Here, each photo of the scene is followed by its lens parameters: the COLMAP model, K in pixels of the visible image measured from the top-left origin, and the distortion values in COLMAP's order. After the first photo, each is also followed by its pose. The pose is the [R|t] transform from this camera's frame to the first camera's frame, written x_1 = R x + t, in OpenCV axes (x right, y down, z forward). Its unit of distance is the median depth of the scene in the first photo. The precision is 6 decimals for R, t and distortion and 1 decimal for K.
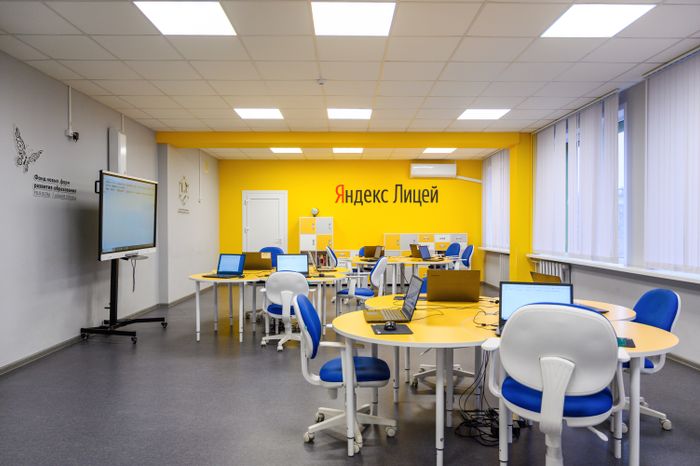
lens RADIAL K [[493.8, 0, 349.5], [0, 493.8, 230.9], [0, 0, 1]] dist [0.001407, -0.000485]
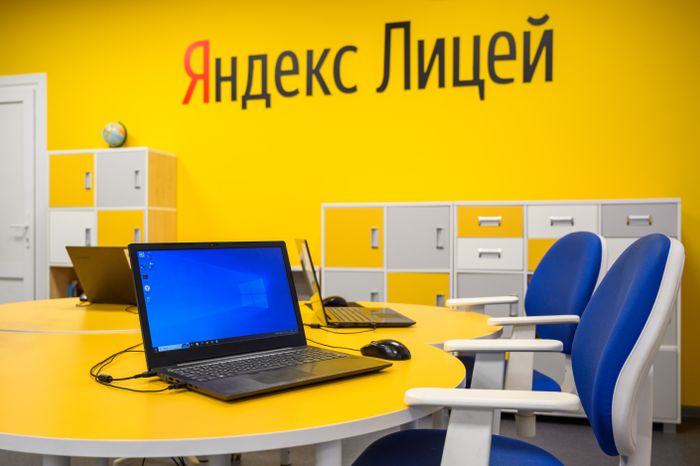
lens RADIAL K [[634.5, 0, 349.5], [0, 634.5, 233.2], [0, 0, 1]] dist [0.000783, 0.002219]
pose [[0.949383, 0.000795, -0.314120, 0.183379], [-0.007492, 0.999770, -0.020116, 0.026633], [0.314032, 0.021451, 0.949170, 0.670557]]
